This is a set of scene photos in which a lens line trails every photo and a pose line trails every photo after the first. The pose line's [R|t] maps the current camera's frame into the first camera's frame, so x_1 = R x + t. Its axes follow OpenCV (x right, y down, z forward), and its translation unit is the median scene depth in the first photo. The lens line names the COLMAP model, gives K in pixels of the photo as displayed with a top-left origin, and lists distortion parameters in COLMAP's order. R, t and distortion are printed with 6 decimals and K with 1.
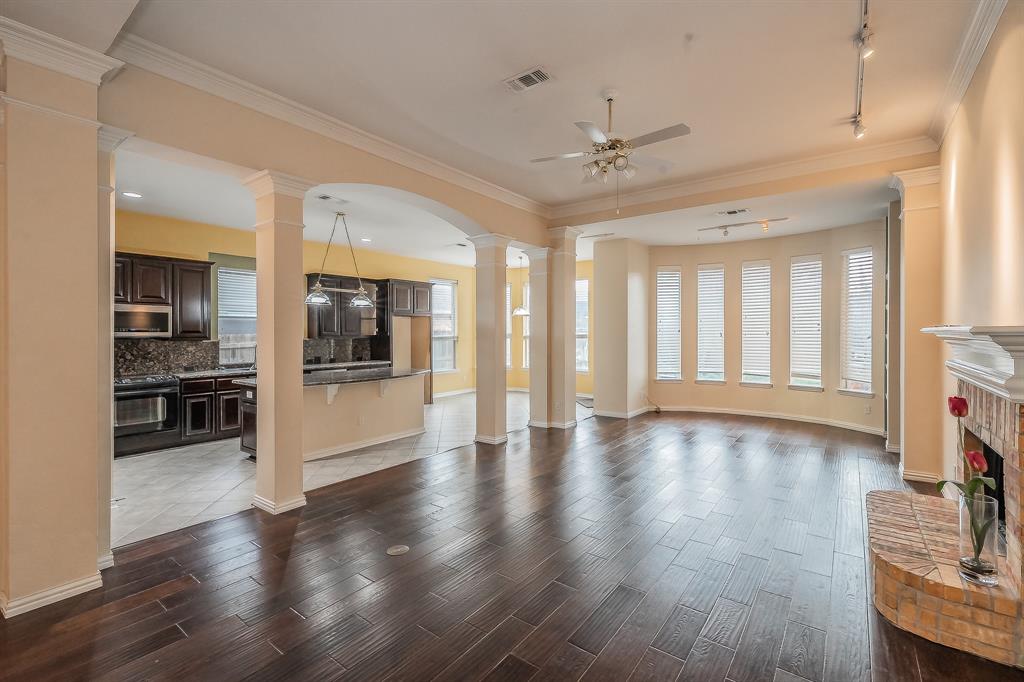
lens RADIAL K [[442.1, 0, 517.0], [0, 442.1, 337.0], [0, 0, 1]] dist [-0.003822, 0.000225]
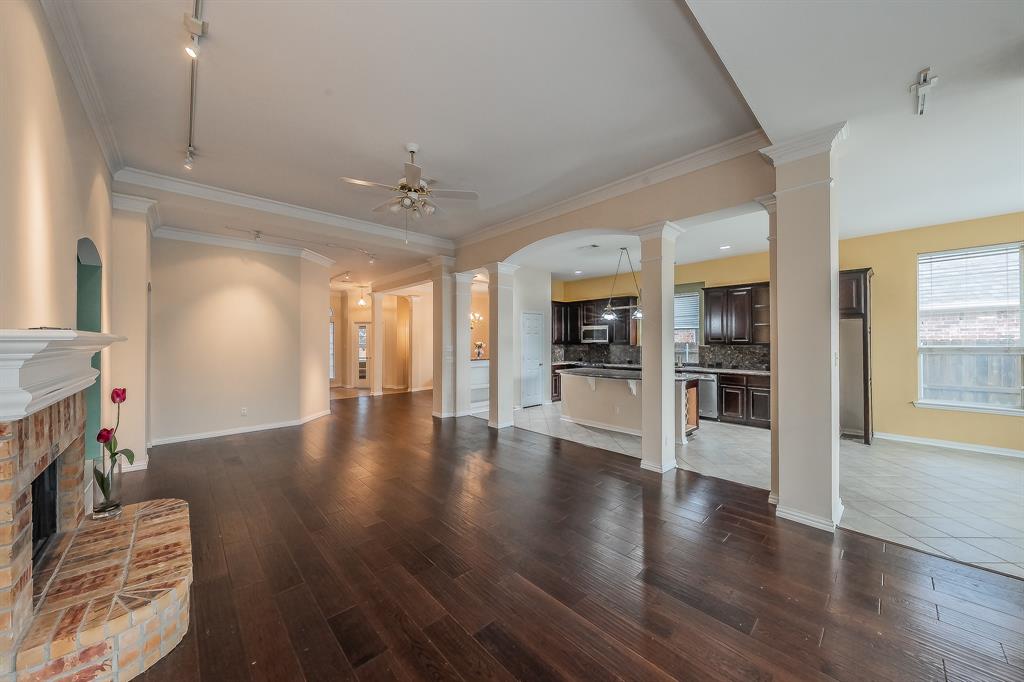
lens RADIAL K [[359.5, 0, 511.7], [0, 359.5, 339.8], [0, 0, 1]] dist [0.001779, -0.000231]
pose [[-0.160255, 0.005021, -0.987063, 0.636826], [-0.006650, 0.999959, 0.006166, -0.015541], [0.987053, 0.007552, -0.160215, 0.790049]]
